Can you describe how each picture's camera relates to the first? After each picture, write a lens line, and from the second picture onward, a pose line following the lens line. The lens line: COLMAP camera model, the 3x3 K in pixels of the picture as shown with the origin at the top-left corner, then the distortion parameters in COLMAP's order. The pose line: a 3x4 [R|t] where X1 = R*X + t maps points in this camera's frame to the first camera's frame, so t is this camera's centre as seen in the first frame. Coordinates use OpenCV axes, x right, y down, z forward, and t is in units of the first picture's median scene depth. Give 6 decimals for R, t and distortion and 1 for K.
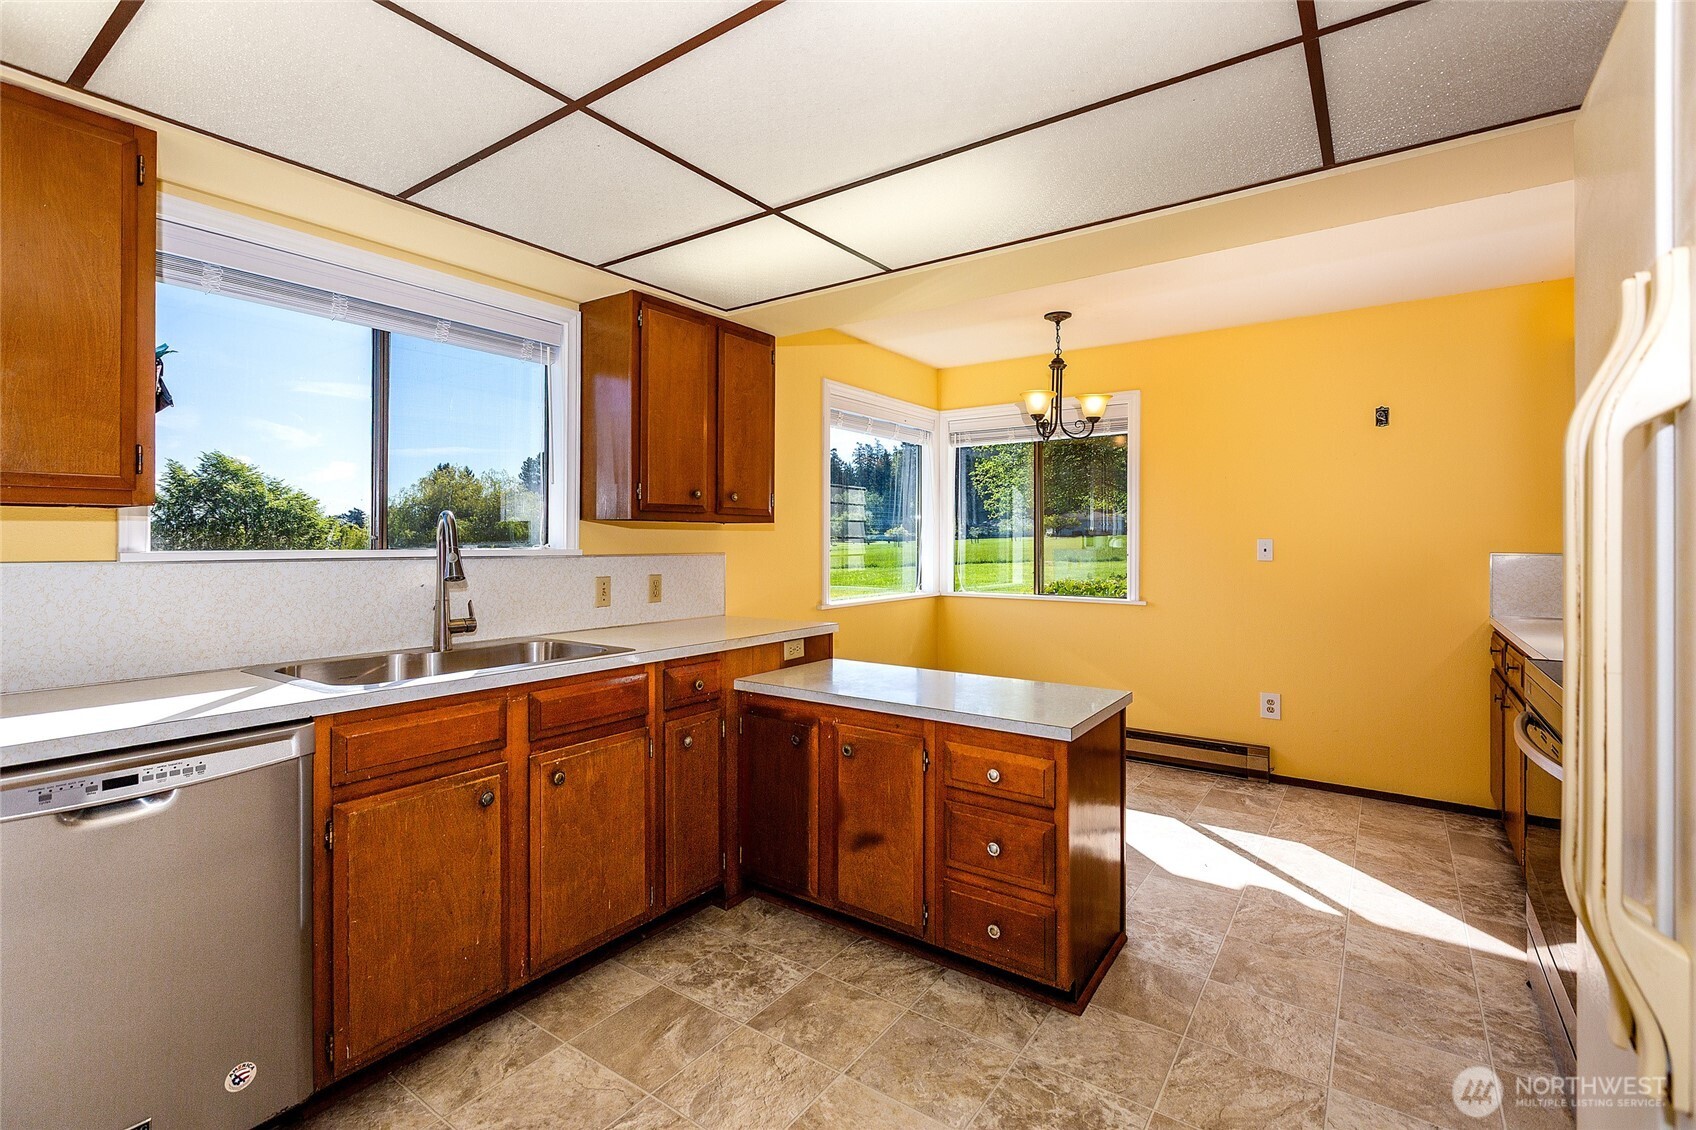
lens RADIAL K [[743.7, 0, 796.6], [0, 743.7, 540.1], [0, 0, 1]] dist [0.000639, -0.000428]
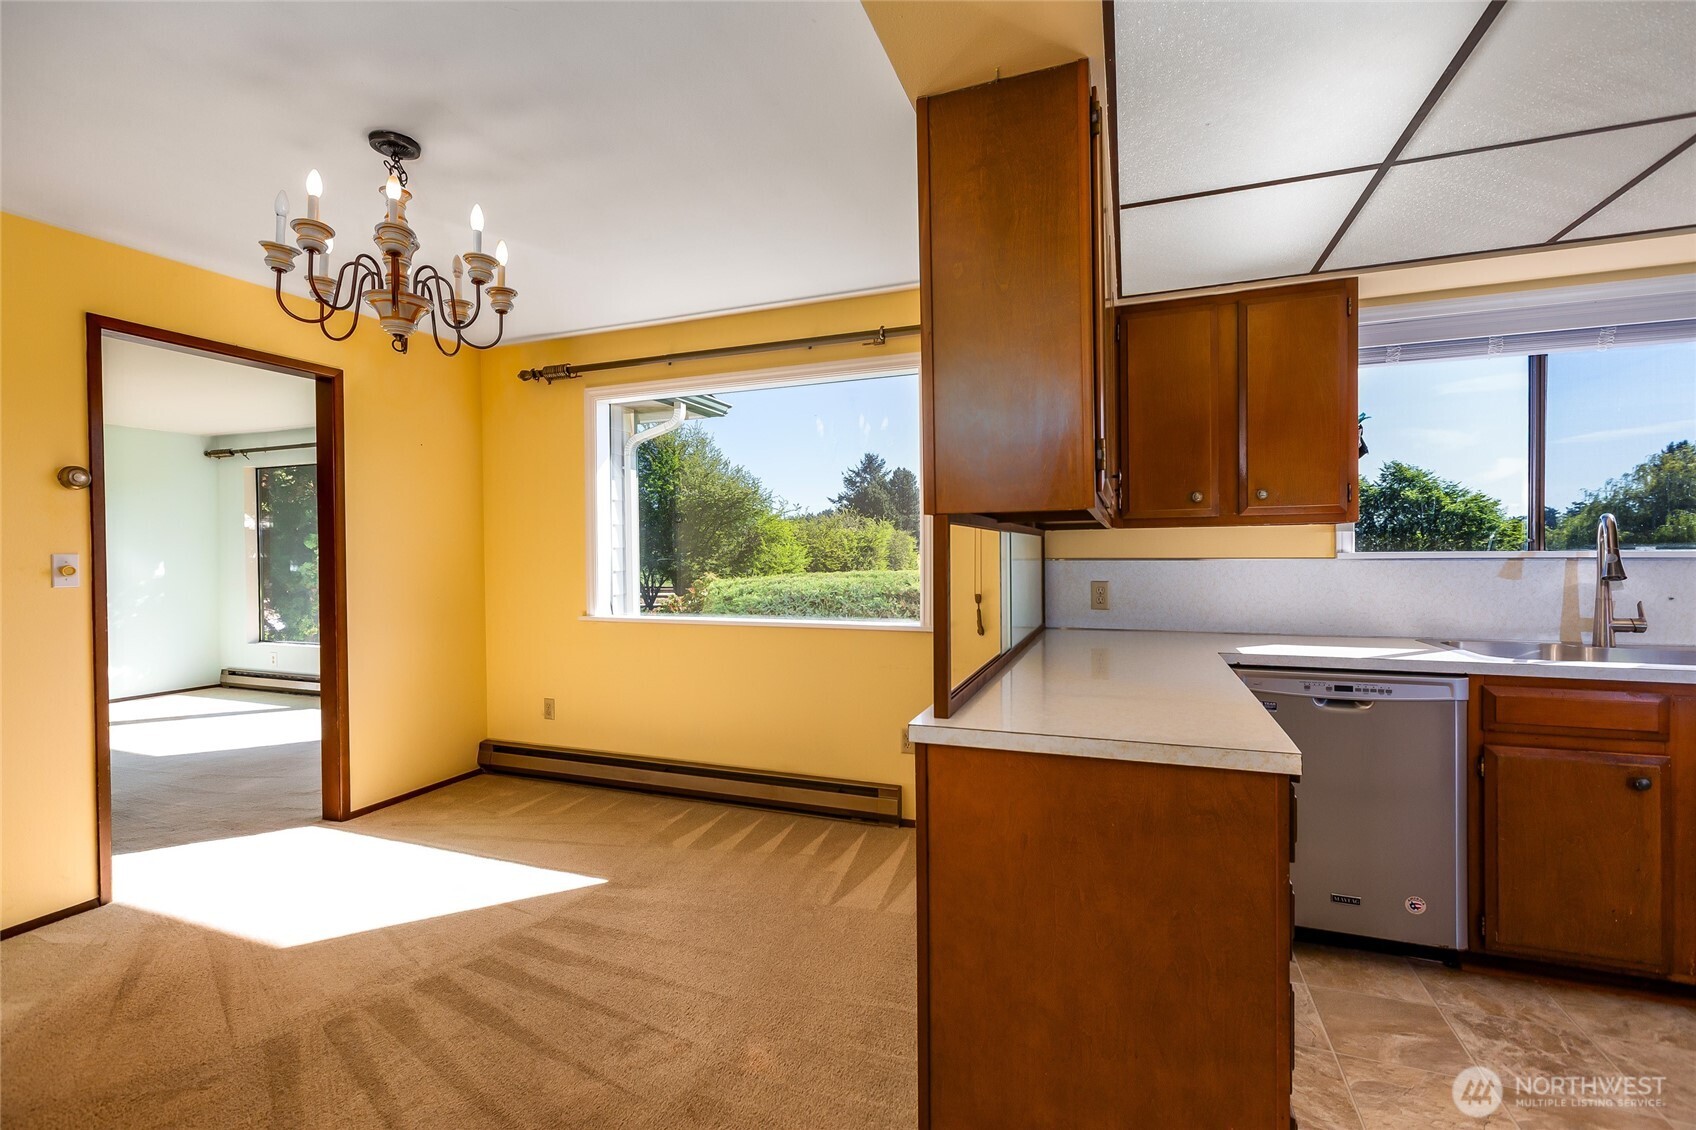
lens RADIAL K [[781.4, 0, 844.0], [0, 781.4, 556.3], [0, 0, 1]] dist [-0.001808, -0.000769]
pose [[0.290272, 0.003925, -0.956936, 0.267496], [0.010844, 0.999914, 0.007390, 0.000509], [0.956883, -0.012523, 0.290204, -0.349600]]
